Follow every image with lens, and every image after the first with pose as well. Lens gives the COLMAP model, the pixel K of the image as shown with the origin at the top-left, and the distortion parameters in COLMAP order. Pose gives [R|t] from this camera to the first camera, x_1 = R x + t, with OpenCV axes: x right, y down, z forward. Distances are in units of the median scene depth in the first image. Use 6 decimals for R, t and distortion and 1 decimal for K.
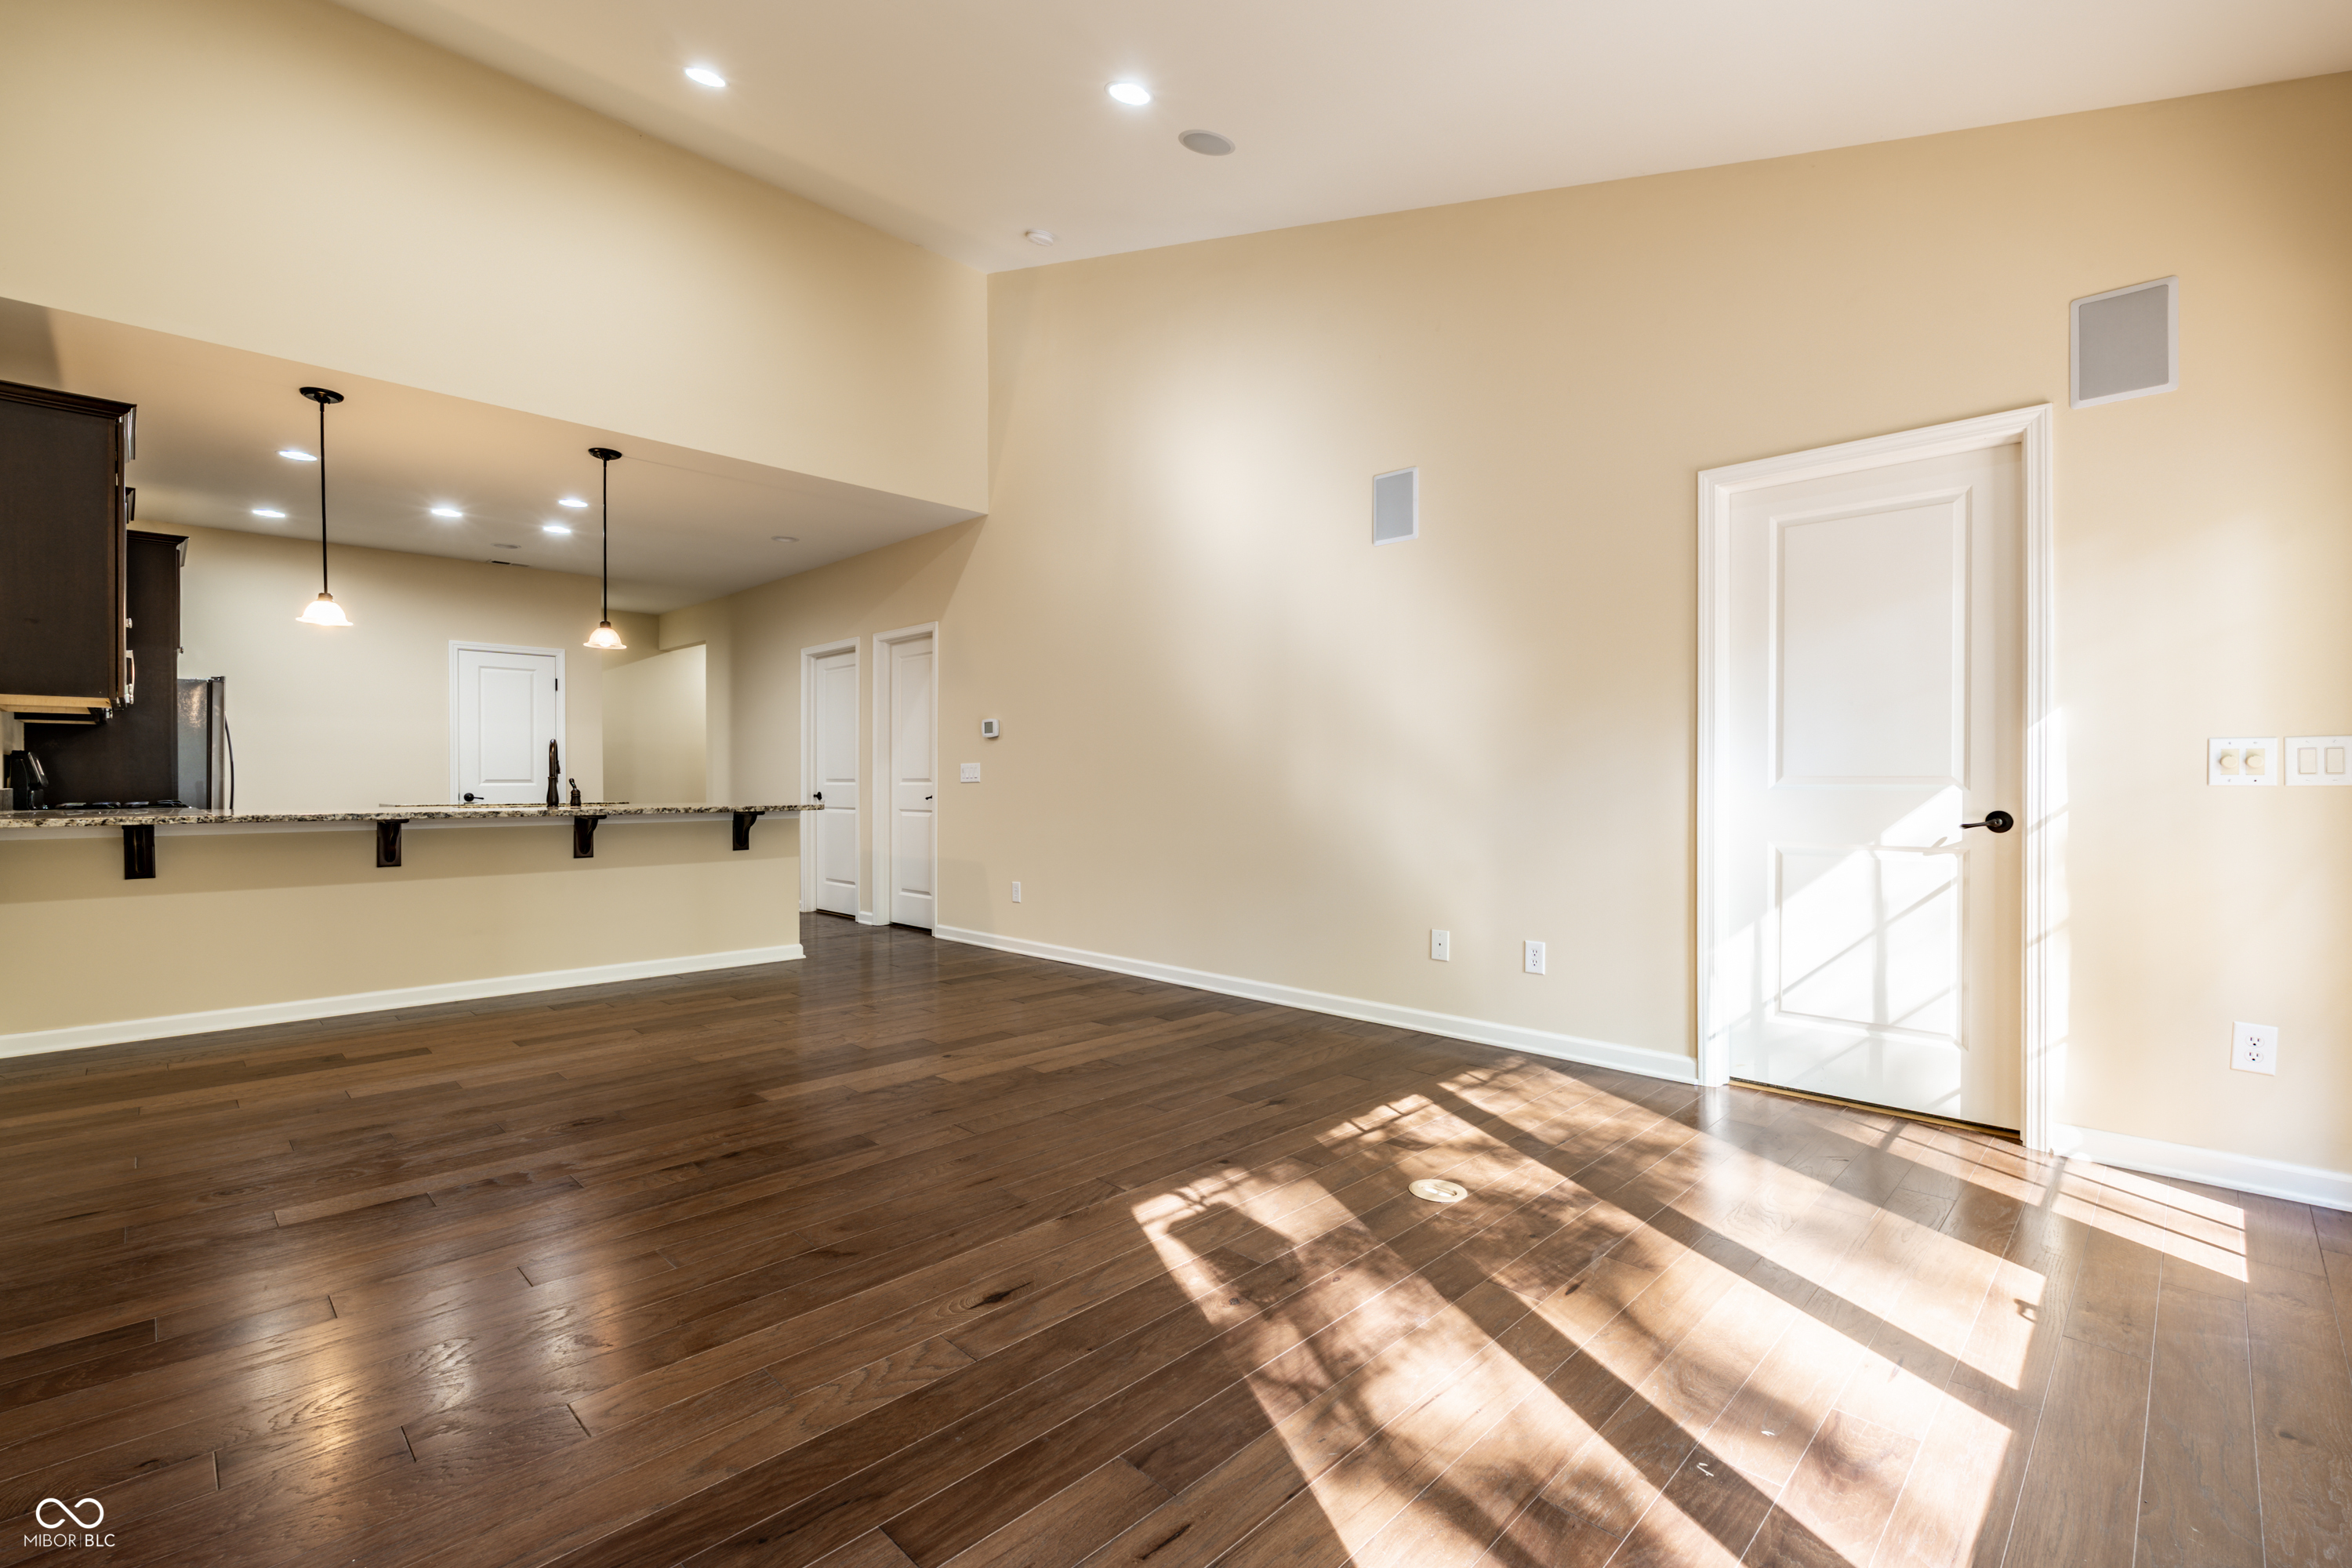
lens RADIAL K [[1037.4, 0, 1195.1], [0, 1037.4, 780.4], [0, 0, 1]] dist [-0.005493, 0.000961]
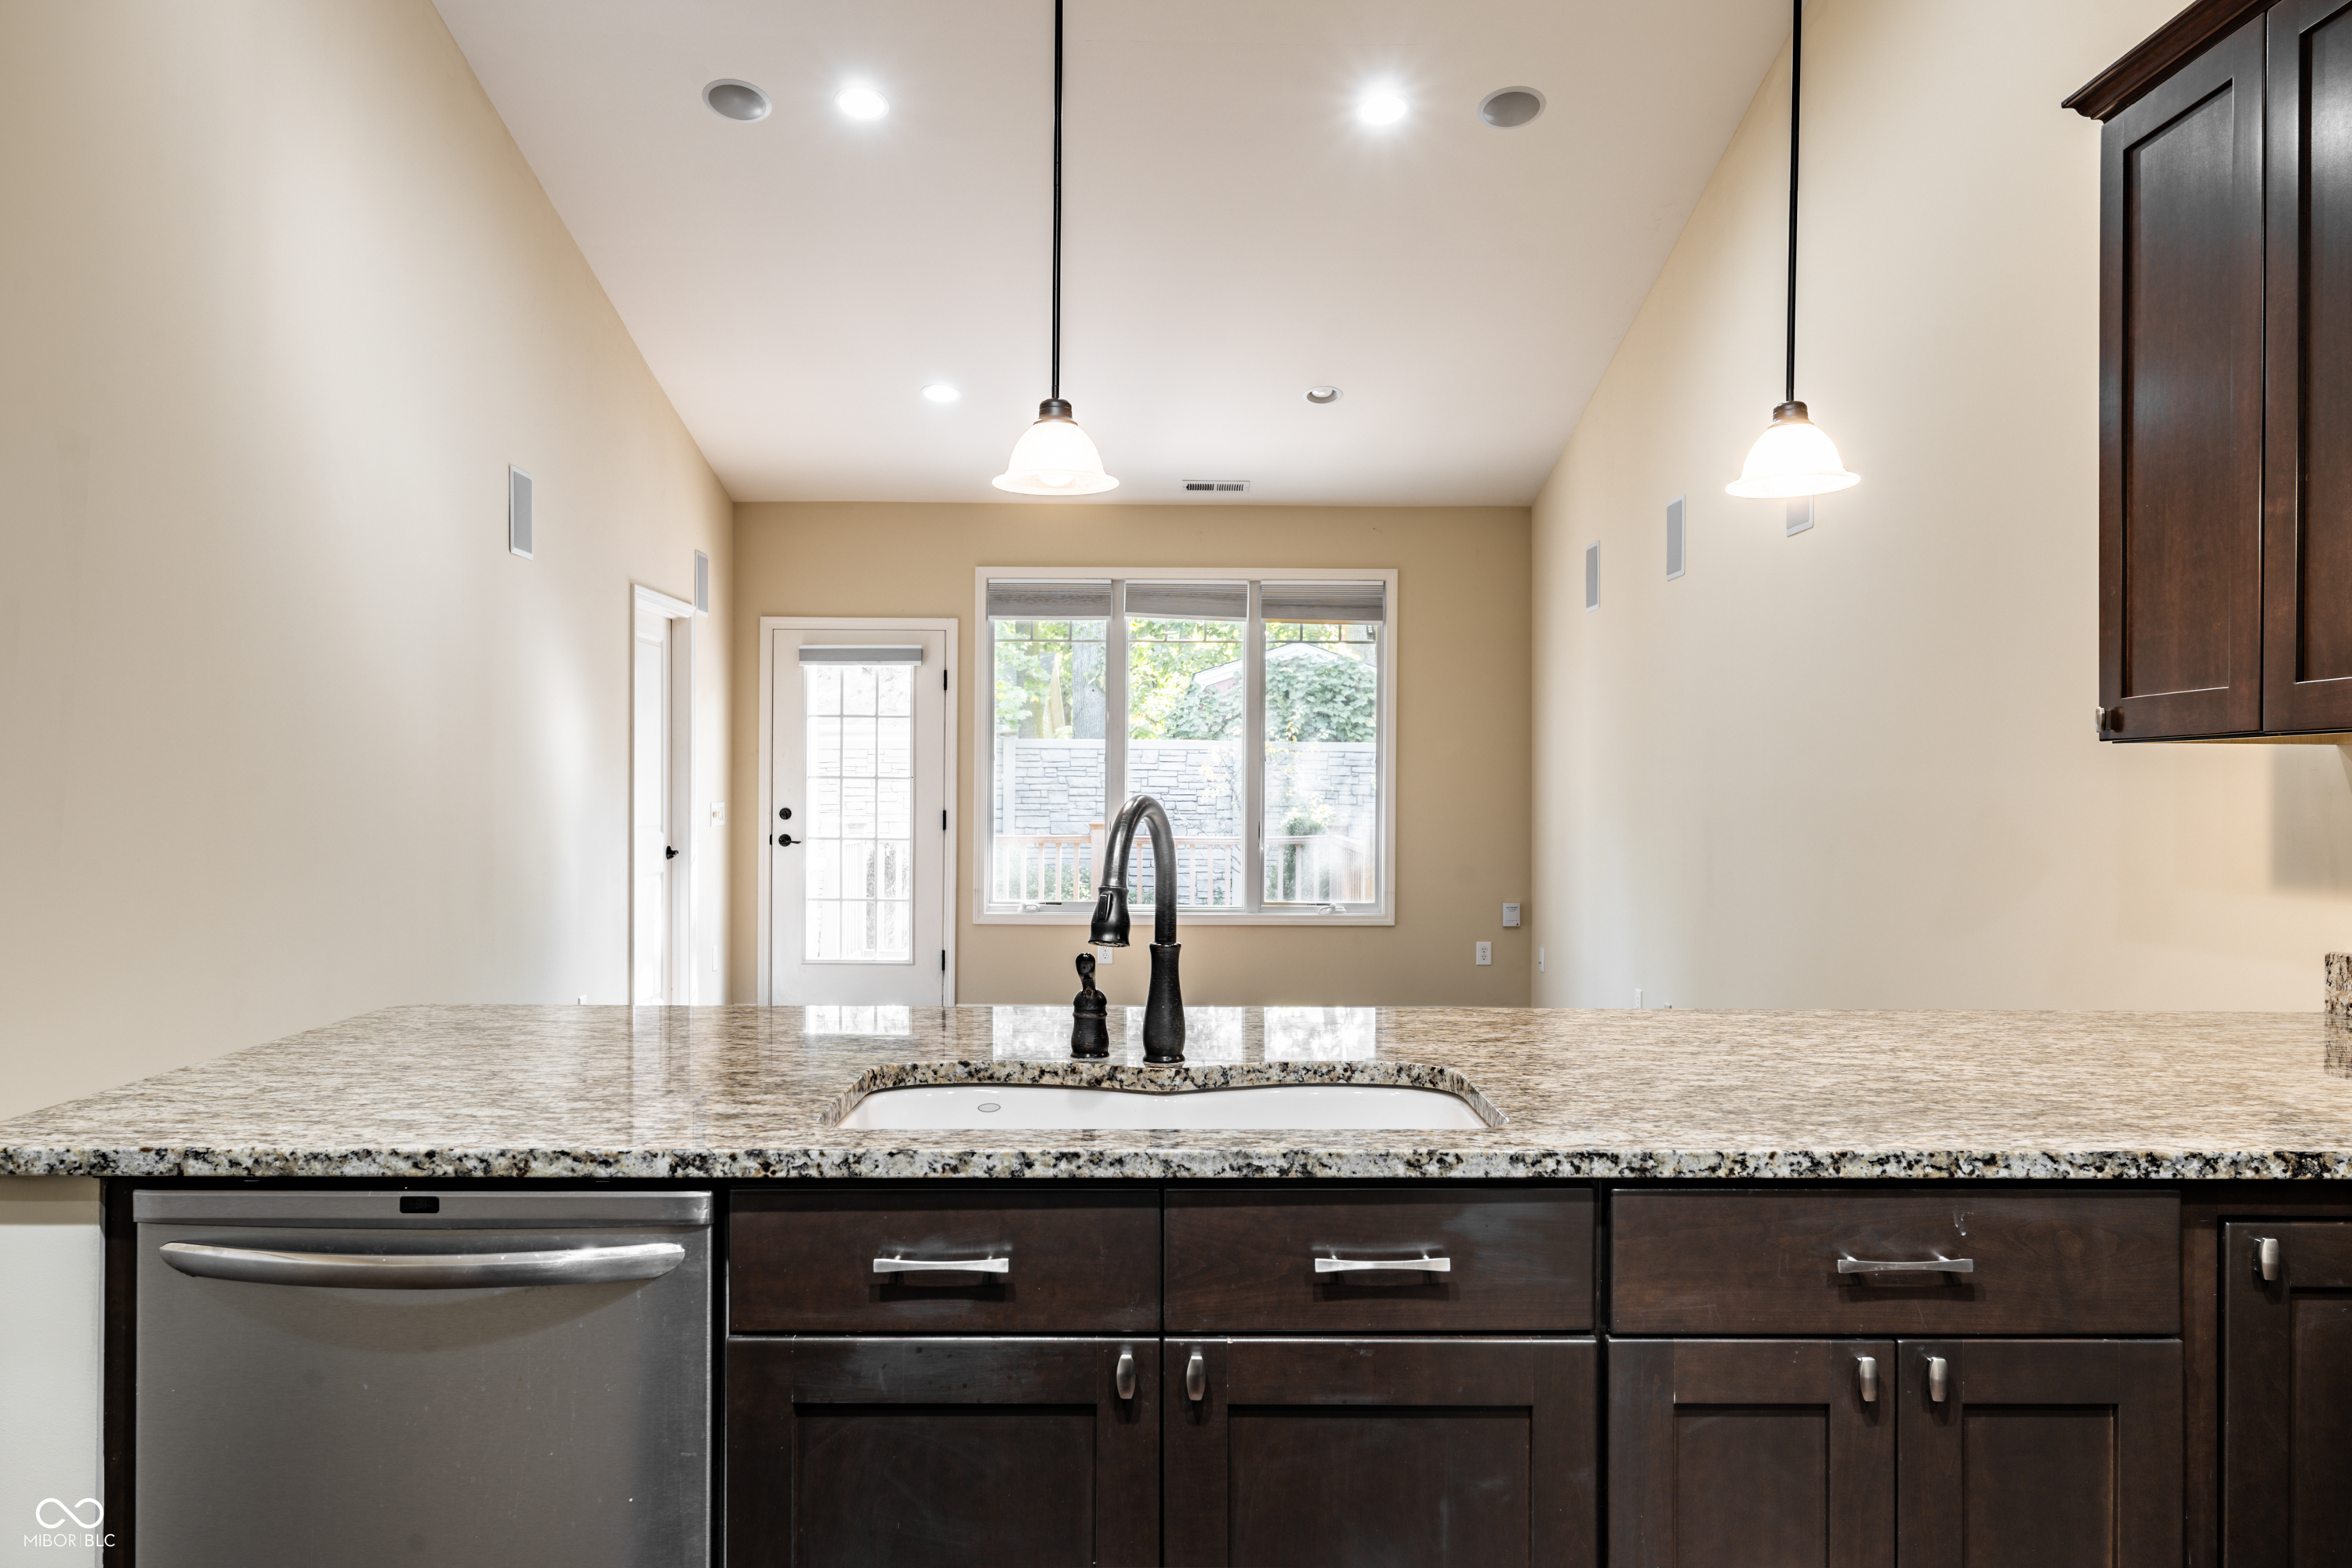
lens RADIAL K [[1616.8, 0, 1143.8], [0, 1616.8, 789.2], [0, 0, 1]] dist [-0.000805, 0.006401]
pose [[-0.687043, -0.006637, 0.726586, -0.927265], [-0.003583, 0.999977, 0.005747, -0.045120], [-0.726608, 0.001345, -0.687051, 1.311941]]
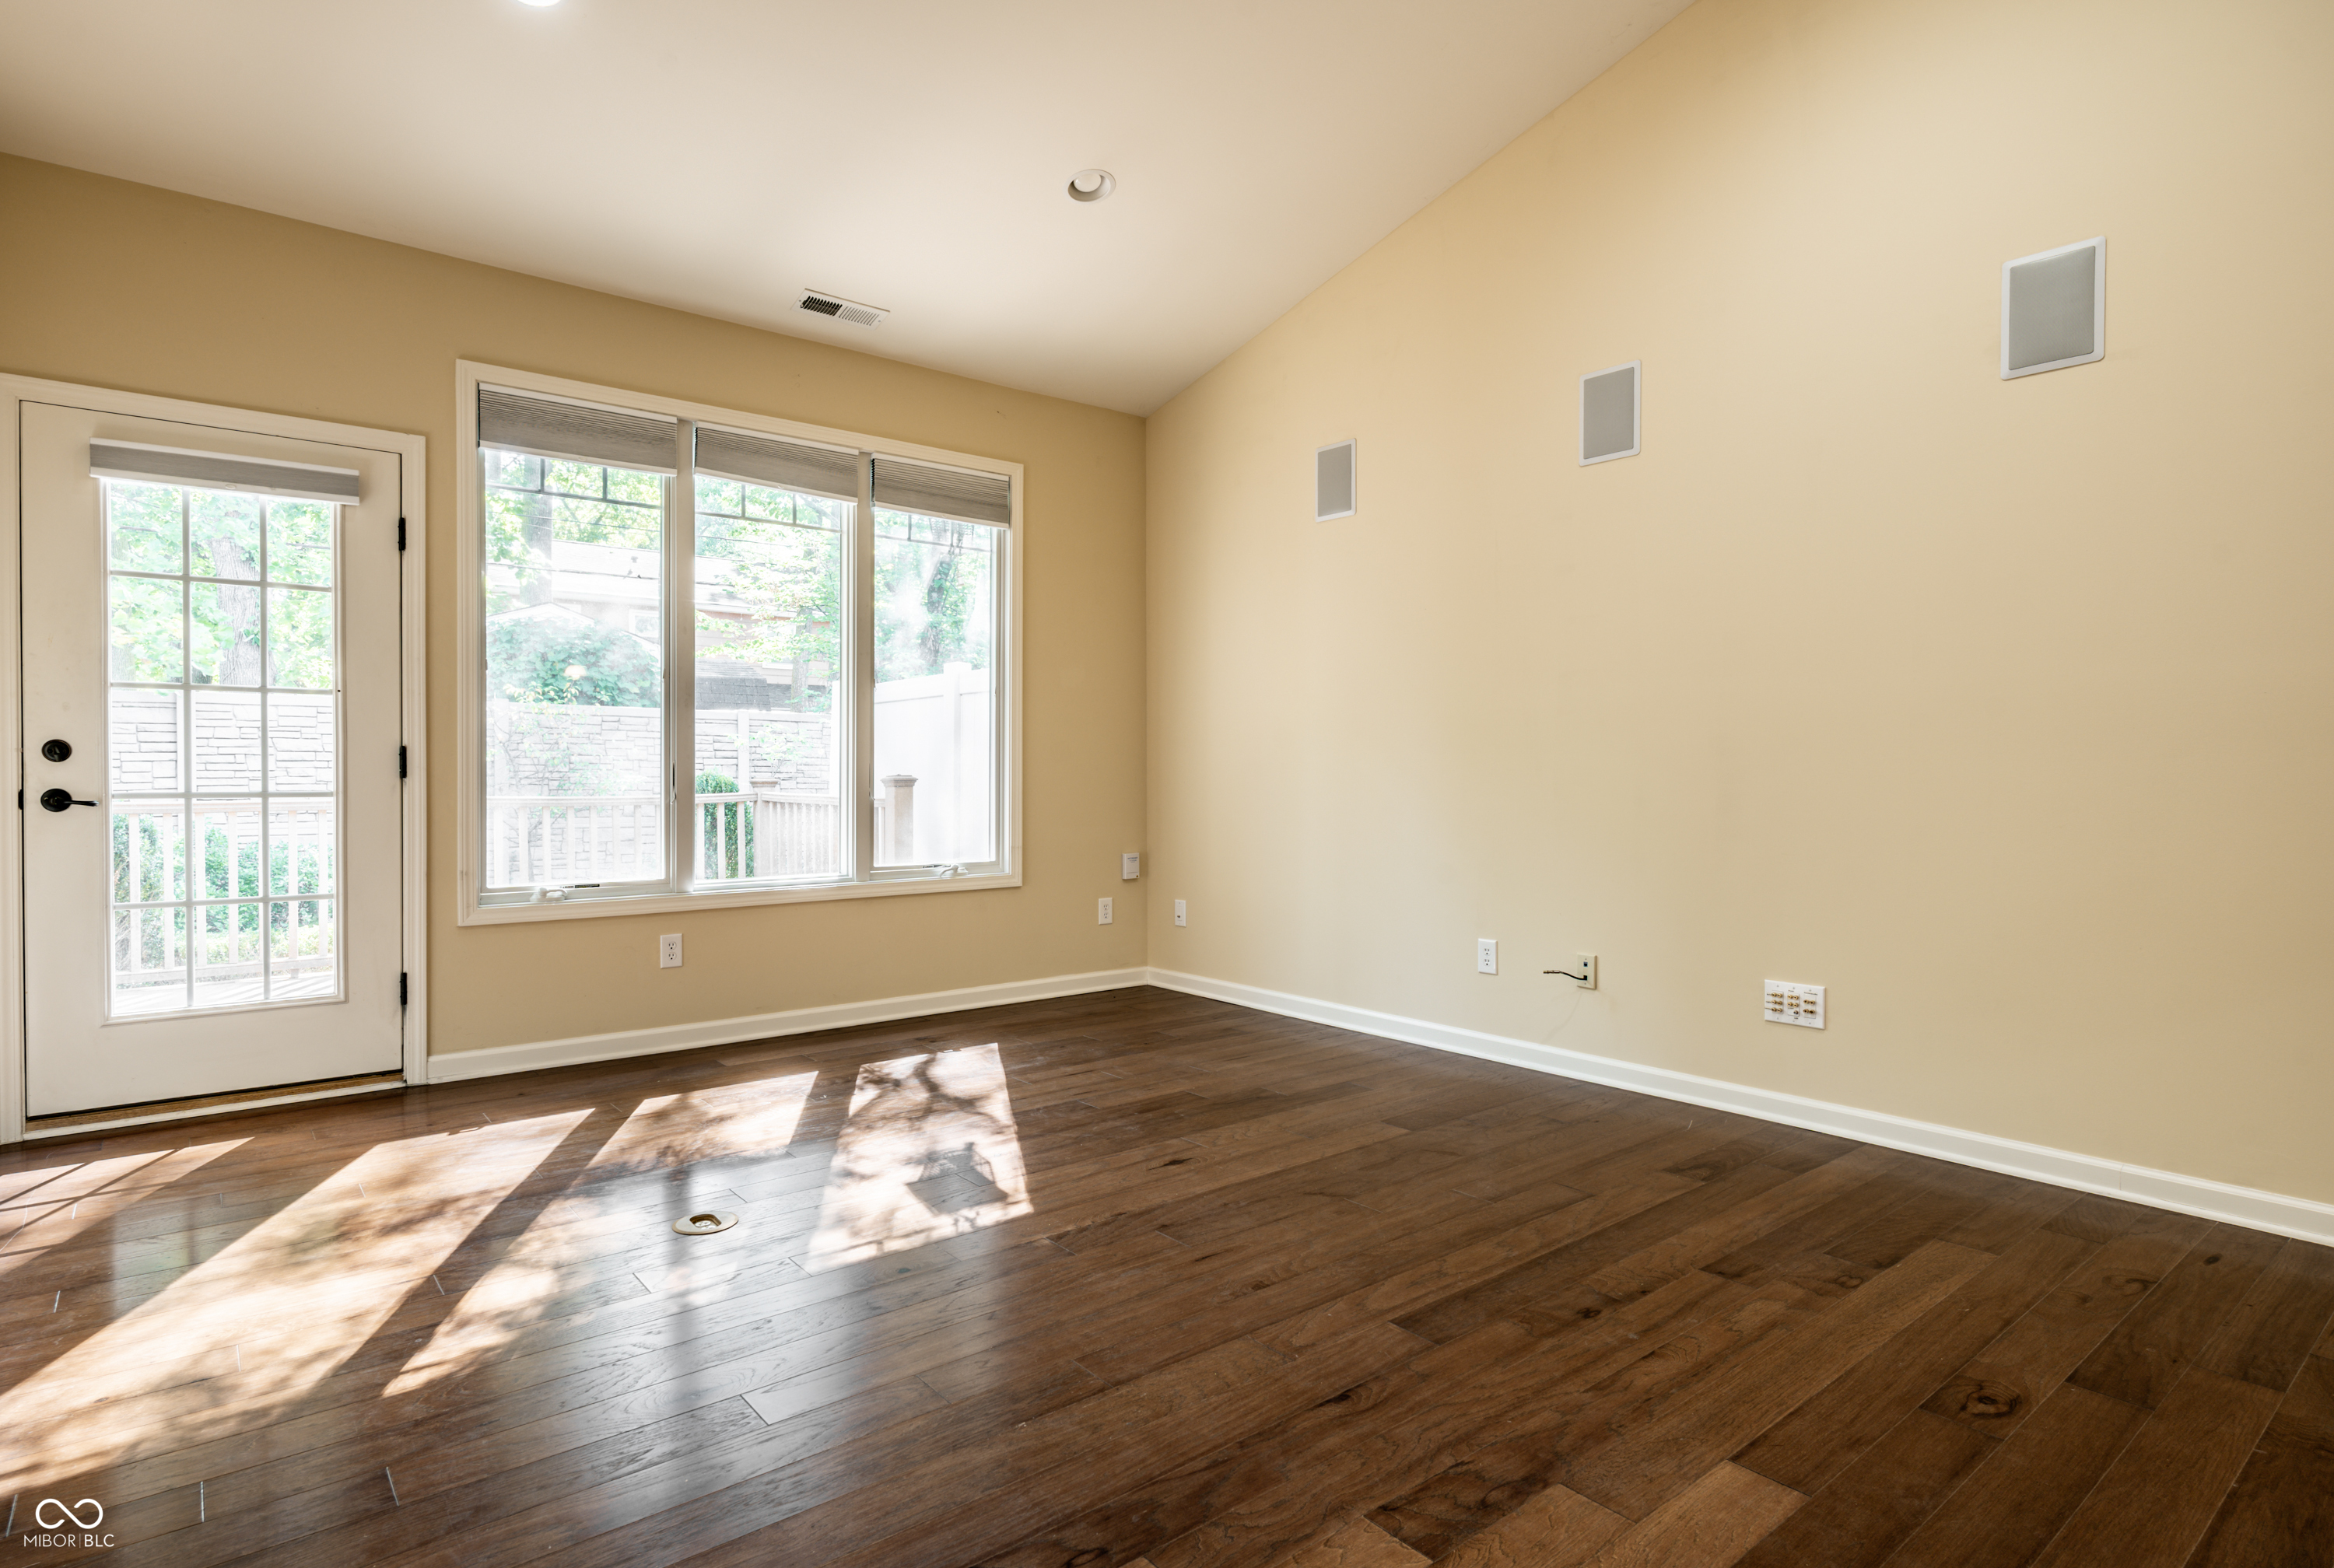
lens RADIAL K [[1219.4, 0, 1144.6], [0, 1219.4, 783.8], [0, 0, 1]] dist [-0.005206, 0.001121]
pose [[-0.990949, -0.003305, 0.134197, -0.145459], [-0.001472, 0.999904, 0.013751, -0.000265], [-0.134230, 0.013429, -0.990859, 1.019132]]
